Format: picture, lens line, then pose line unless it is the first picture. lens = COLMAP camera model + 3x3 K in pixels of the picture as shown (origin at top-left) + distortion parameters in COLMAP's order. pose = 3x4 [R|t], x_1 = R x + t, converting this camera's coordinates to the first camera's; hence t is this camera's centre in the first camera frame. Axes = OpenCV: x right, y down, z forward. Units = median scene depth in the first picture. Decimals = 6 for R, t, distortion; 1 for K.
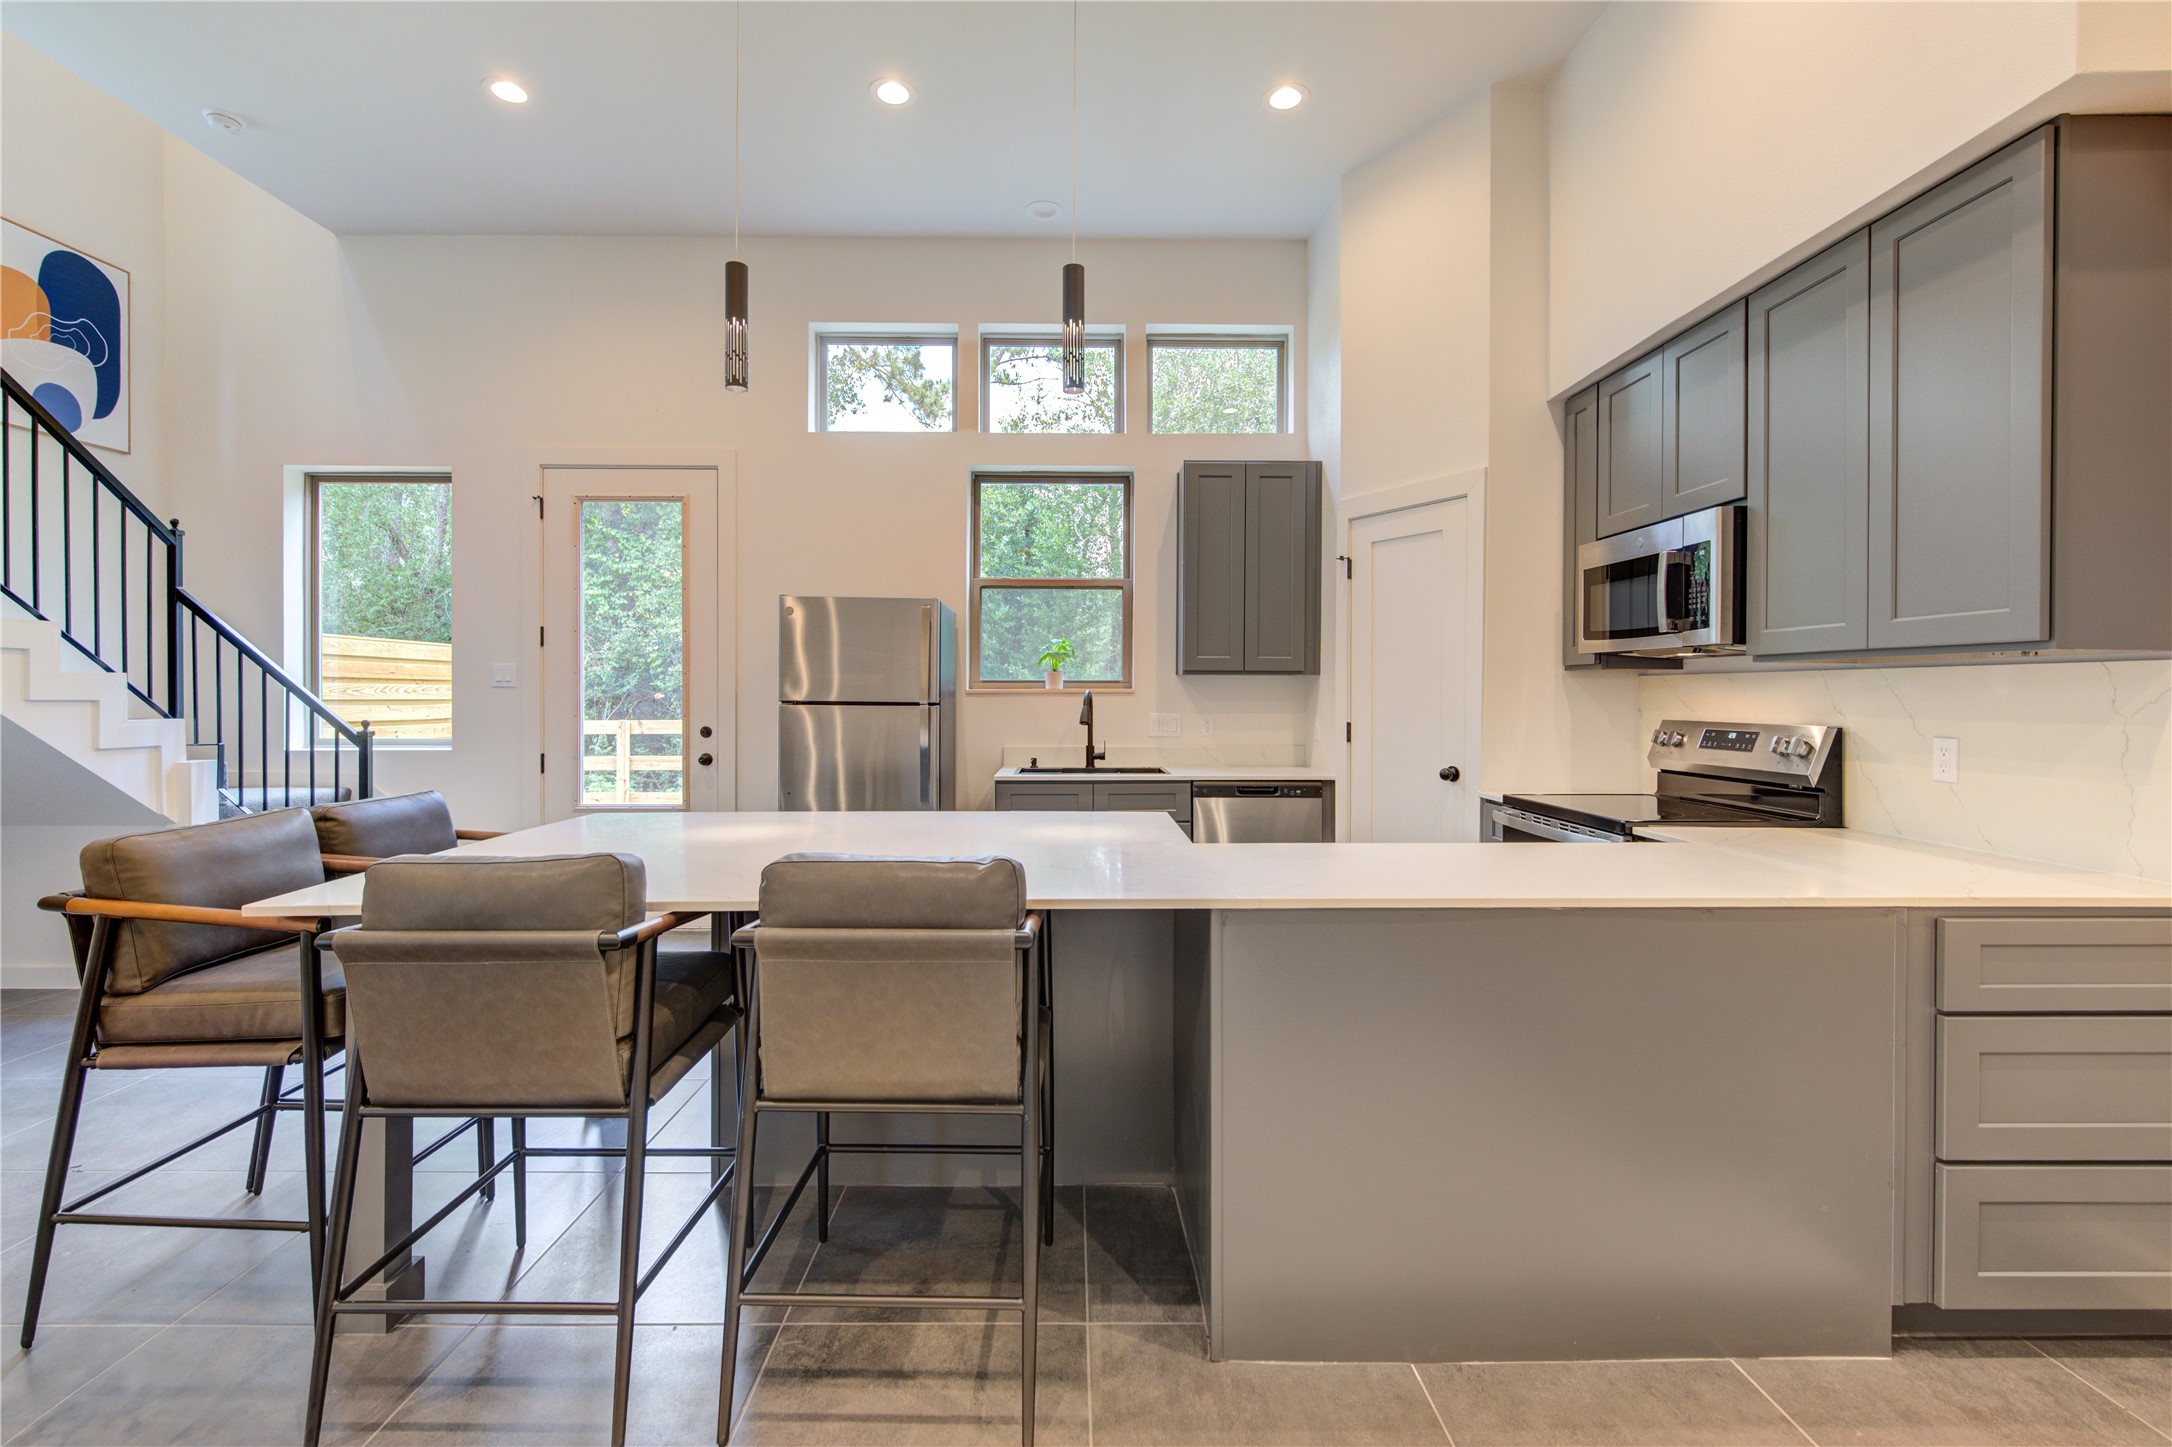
lens RADIAL K [[946.0, 0, 1079.2], [0, 946.0, 701.8], [0, 0, 1]] dist [-0.003809, -0.000627]
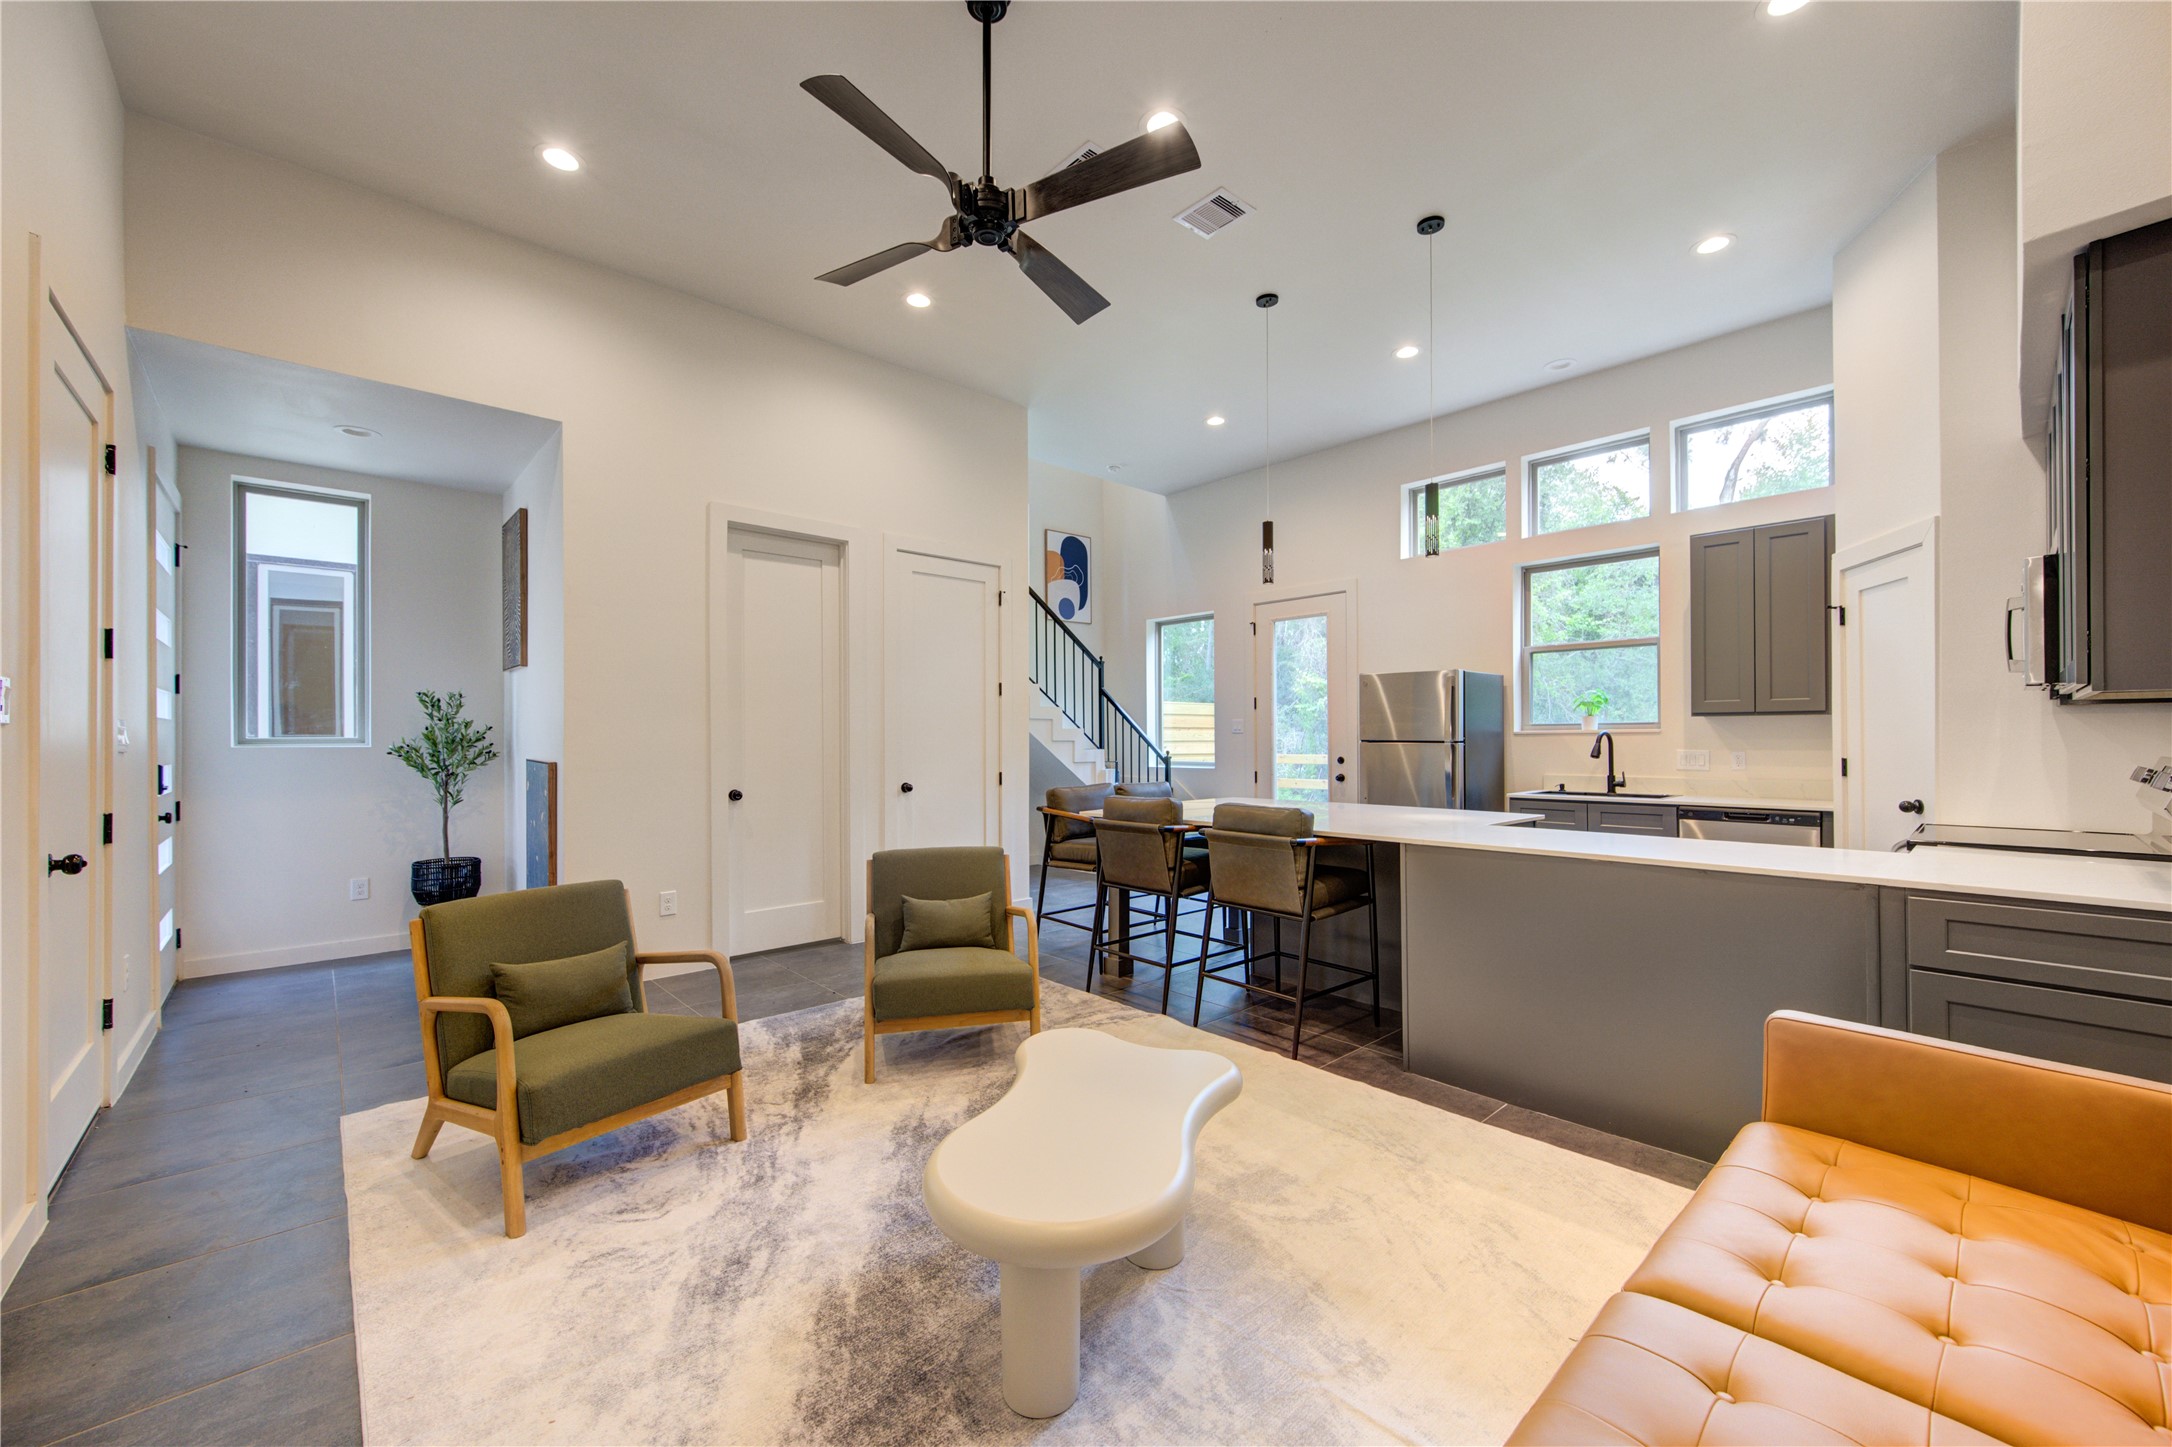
lens RADIAL K [[852.1, 0, 1086.9], [0, 852.1, 733.3], [0, 0, 1]] dist [0.002050, -0.000125]
pose [[0.664591, -0.010107, -0.747139, 0.464296], [0.002613, 0.999934, -0.011202, 0.002385], [0.747202, 0.005492, 0.664574, -0.309459]]
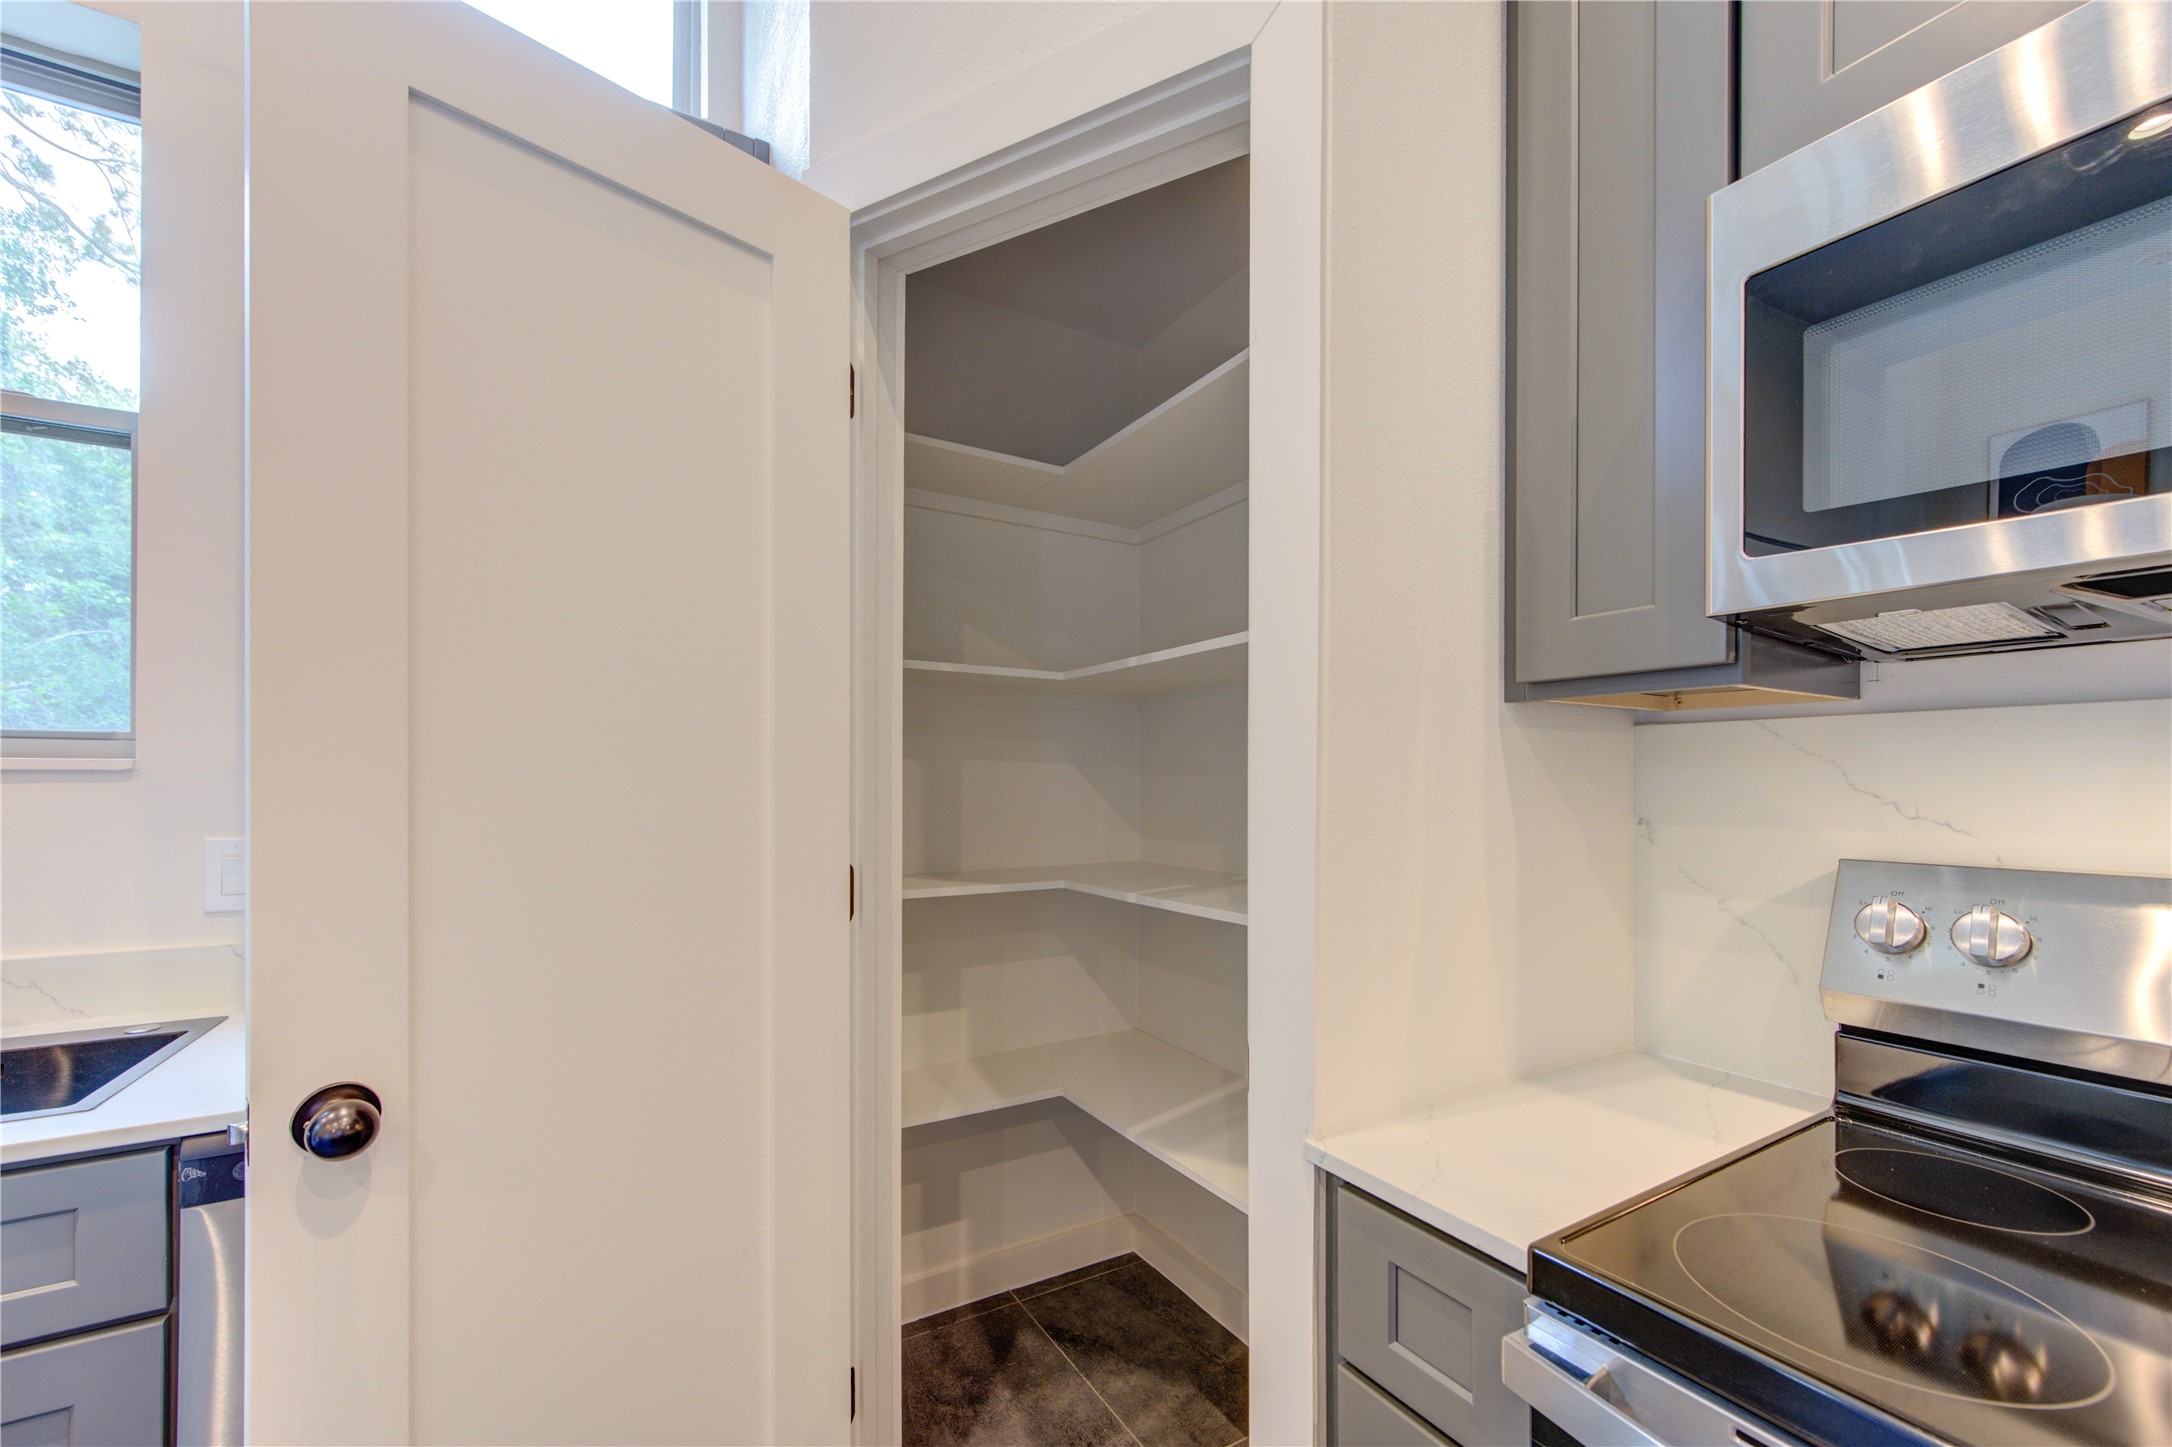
lens RADIAL K [[864.2, 0, 1080.7], [0, 864.2, 785.9], [0, 0, 1]] dist [-0.000198, -0.000144]
pose [[0.877147, -0.004154, 0.480204, 0.232811], [0.007324, 0.999962, -0.004727, -0.004348], [-0.480166, 0.007663, 0.877144, 0.748776]]
